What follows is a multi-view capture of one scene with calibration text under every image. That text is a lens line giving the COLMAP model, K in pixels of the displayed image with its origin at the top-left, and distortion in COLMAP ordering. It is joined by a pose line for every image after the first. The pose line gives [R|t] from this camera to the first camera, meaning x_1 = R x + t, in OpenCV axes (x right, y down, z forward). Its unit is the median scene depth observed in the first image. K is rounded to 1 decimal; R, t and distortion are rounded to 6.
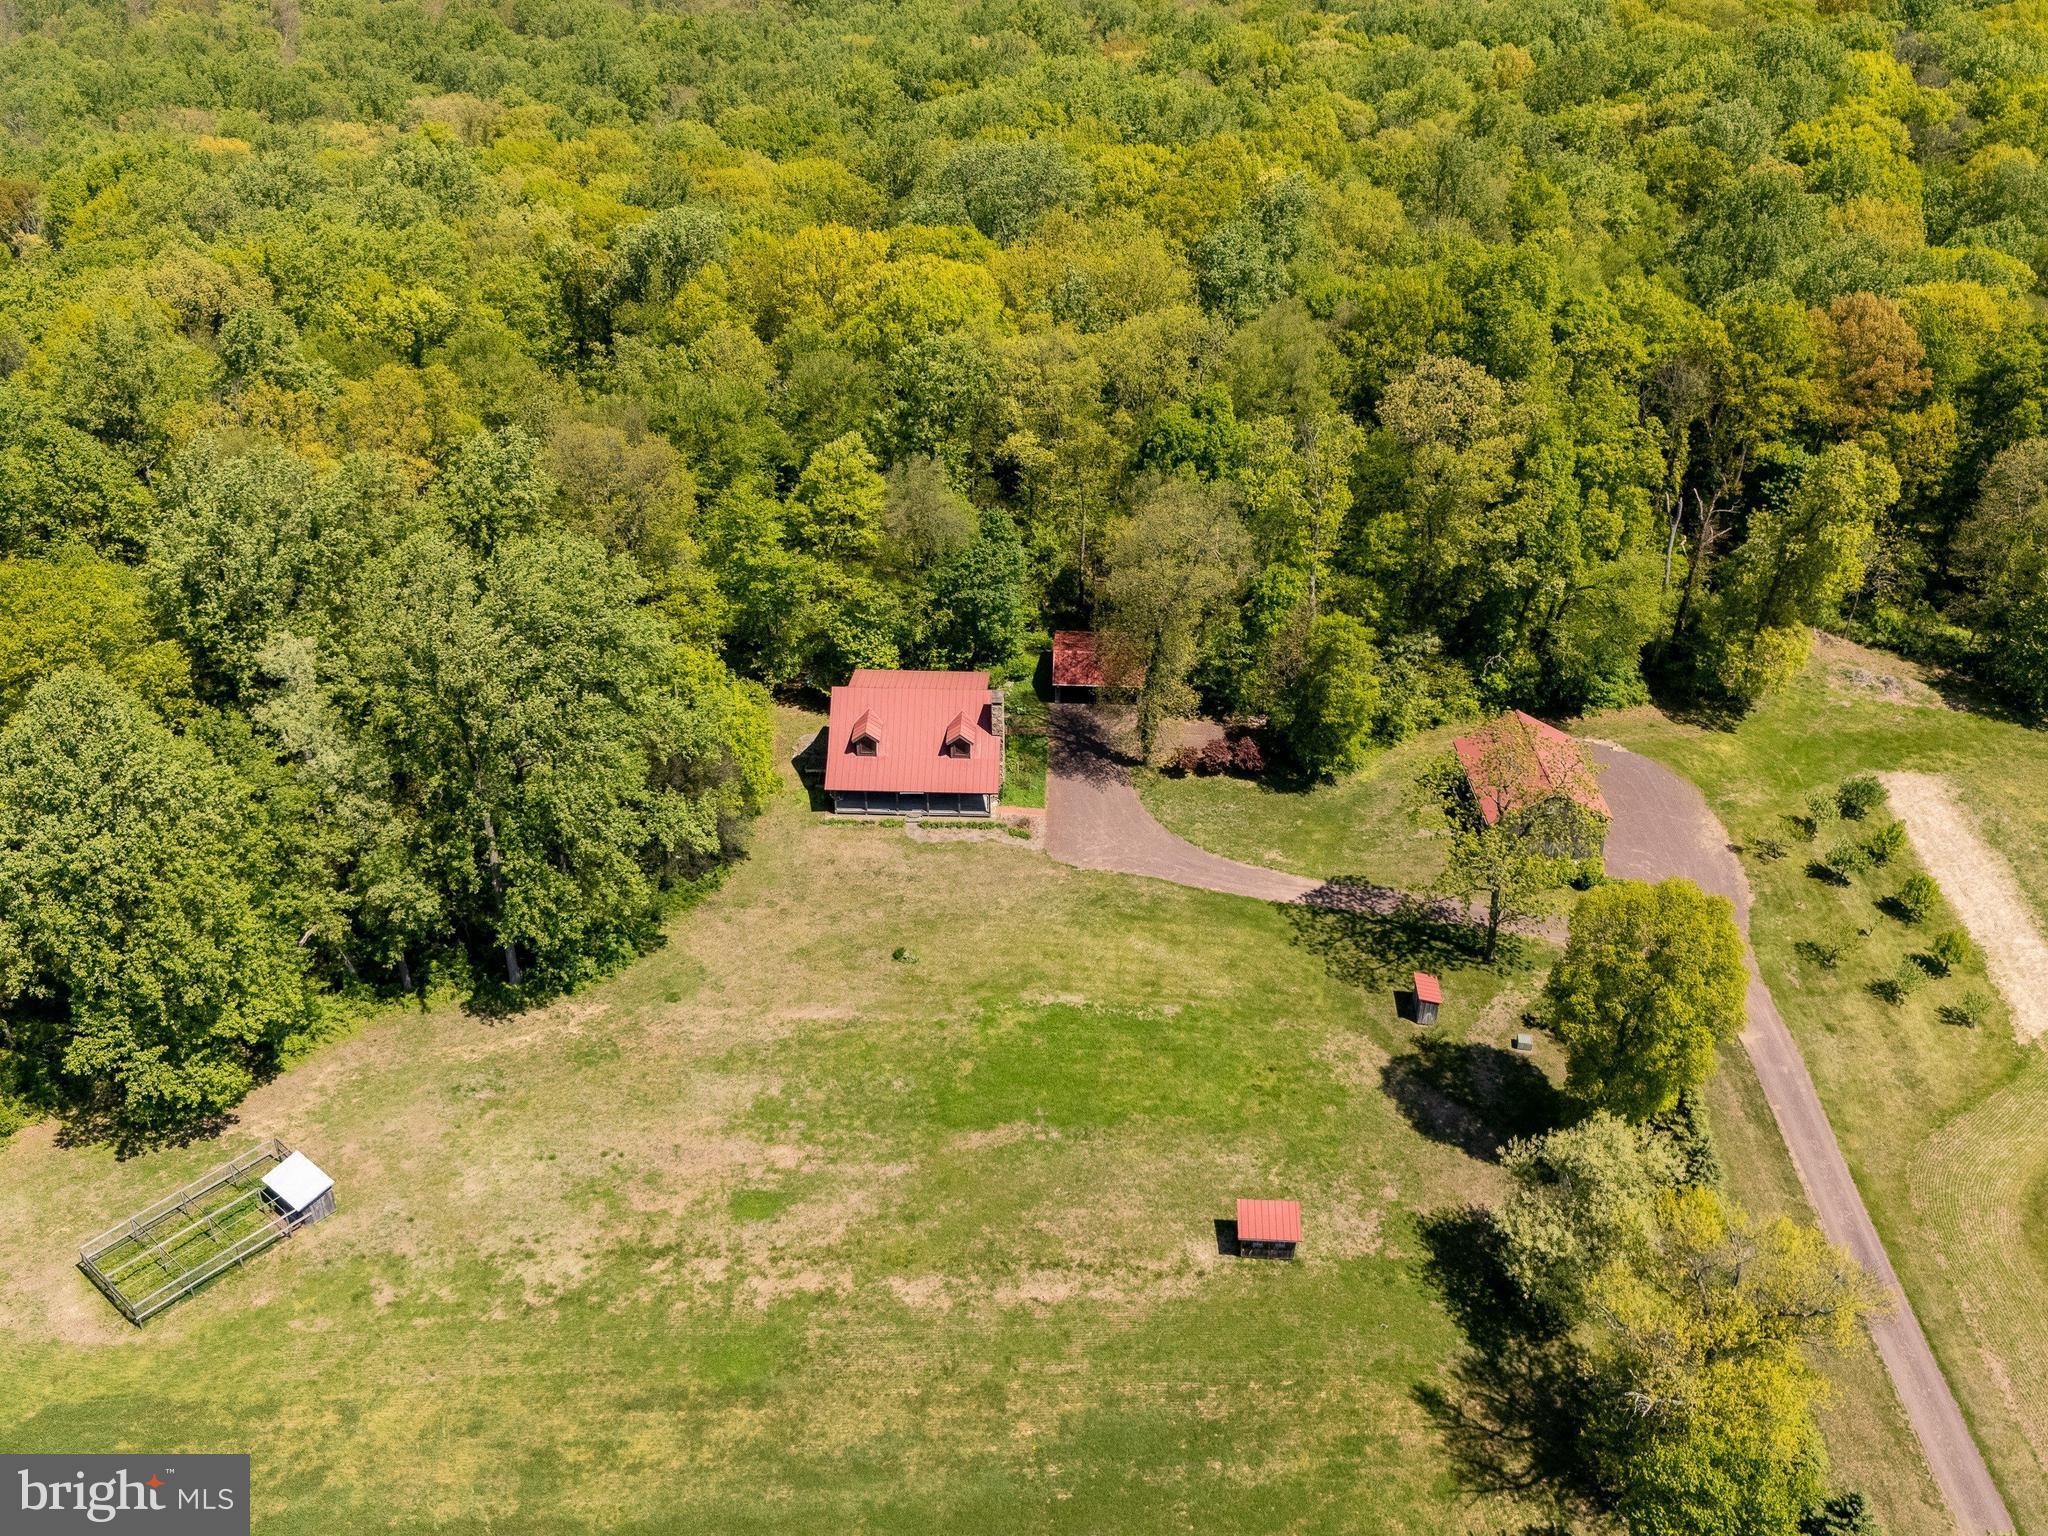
lens RADIAL K [[2026.3, 0, 1024.0], [0, 2026.3, 768.0], [0, 0, 1]] dist [0.135467, -0.009076]
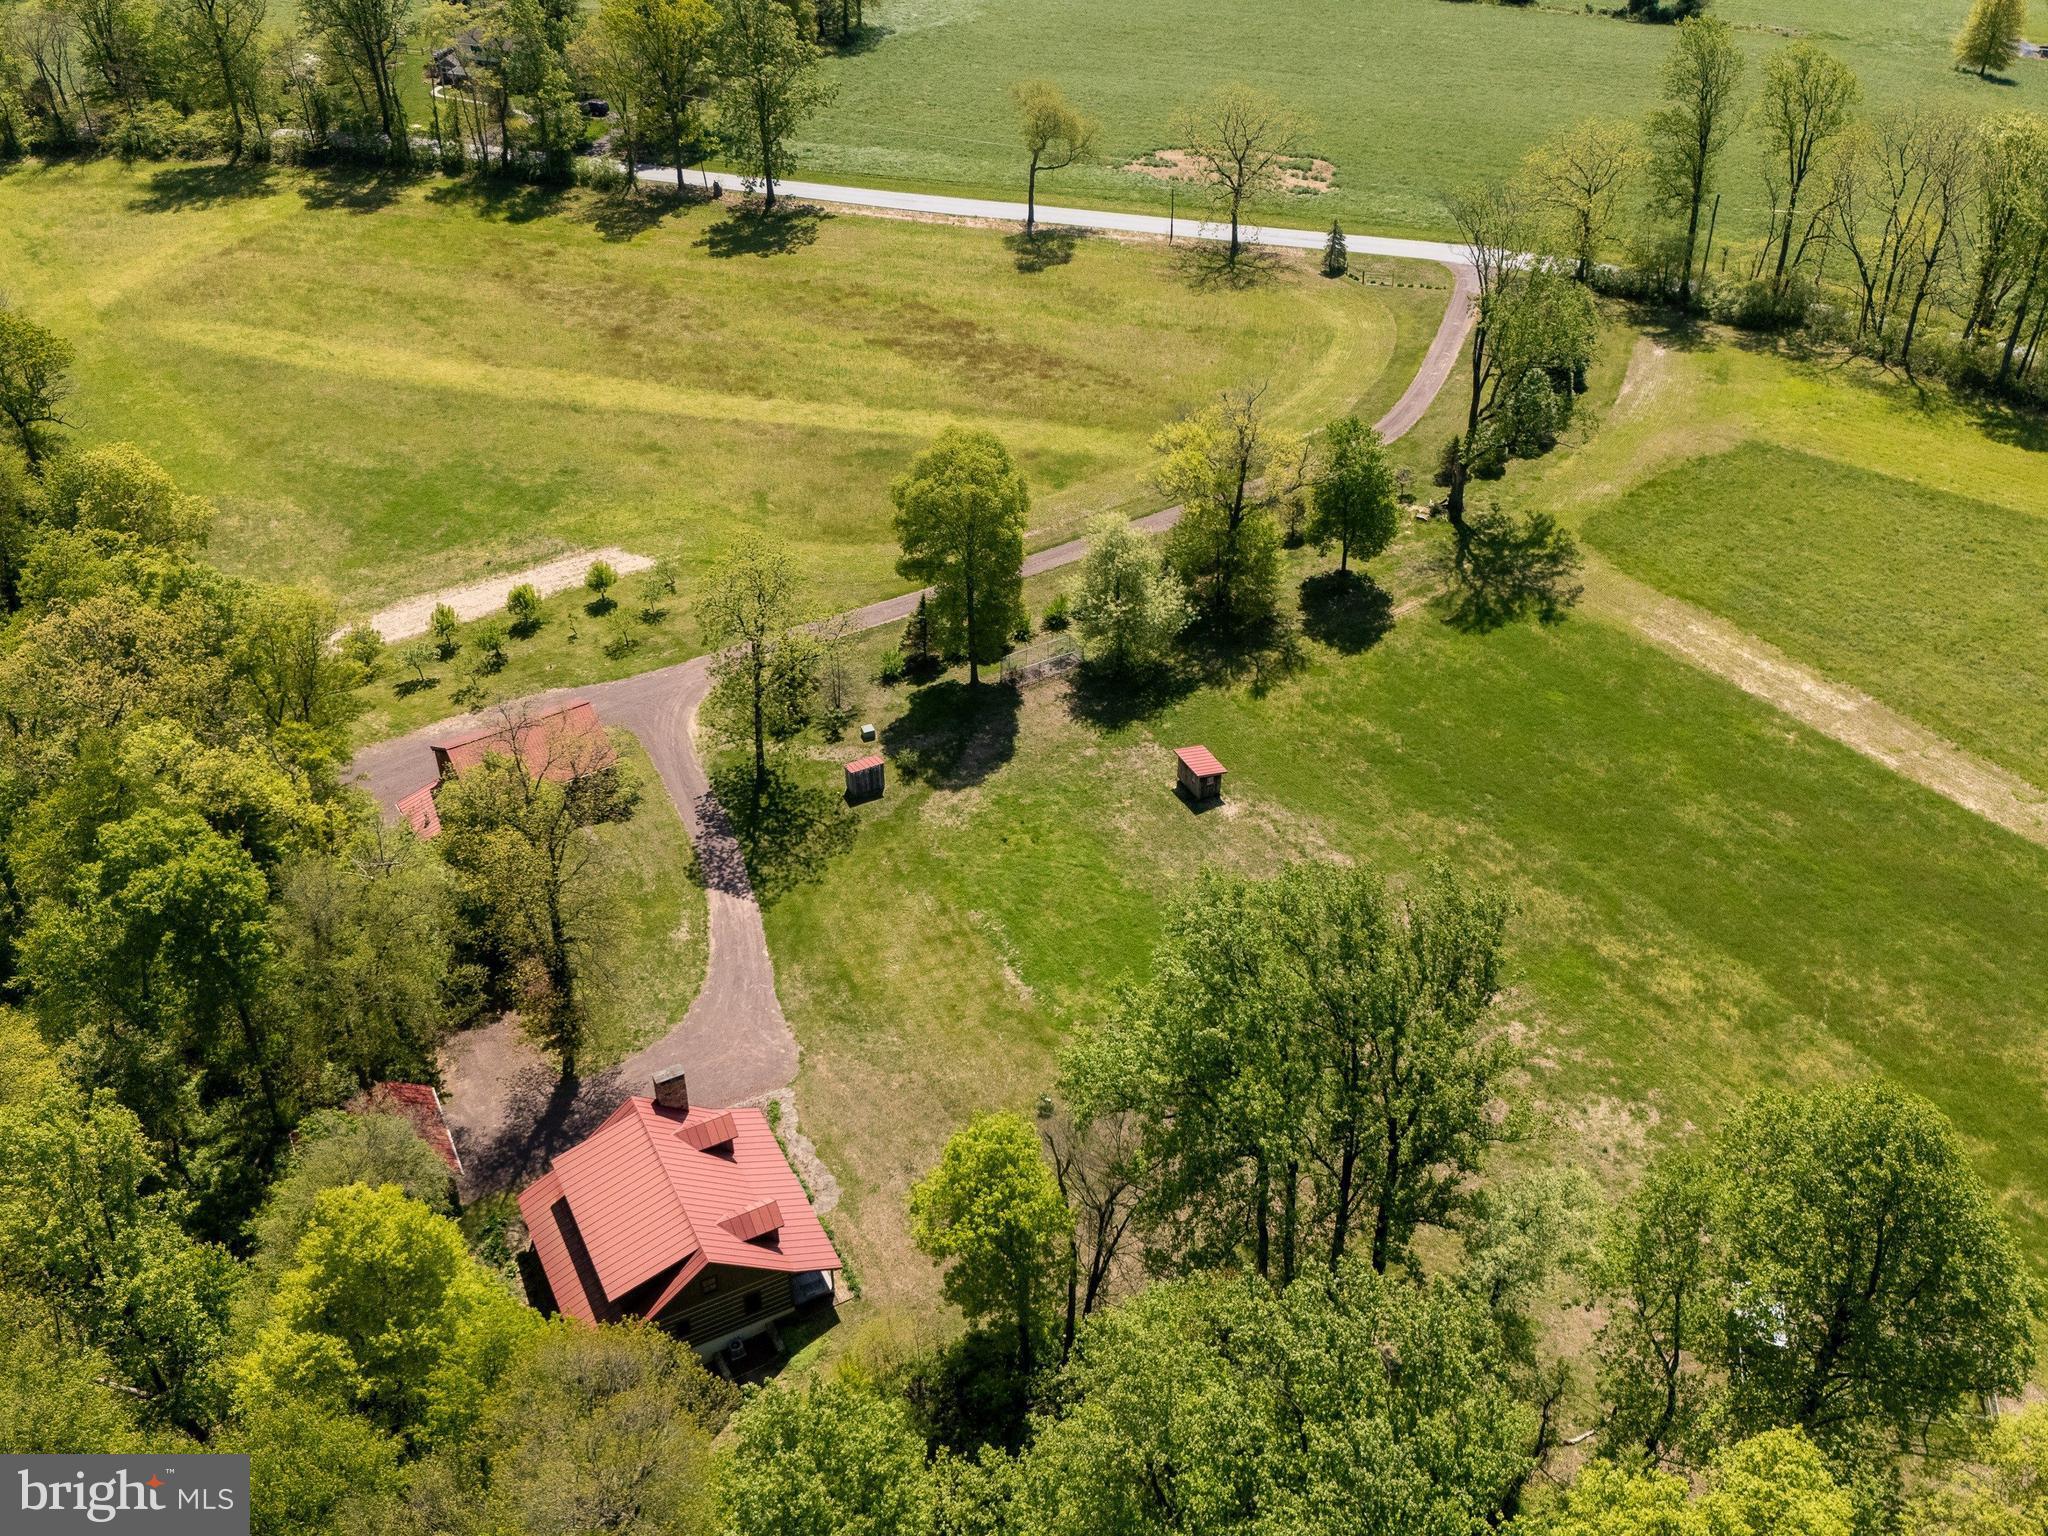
lens RADIAL K [[2026.3, 0, 1024.0], [0, 2026.3, 768.0], [0, 0, 1]] dist [0.135467, -0.009076]
pose [[-0.486387, -0.528479, 0.695800, -0.625164], [0.502218, 0.482553, 0.717579, -0.651910], [-0.714986, 0.698464, 0.030705, 0.925476]]
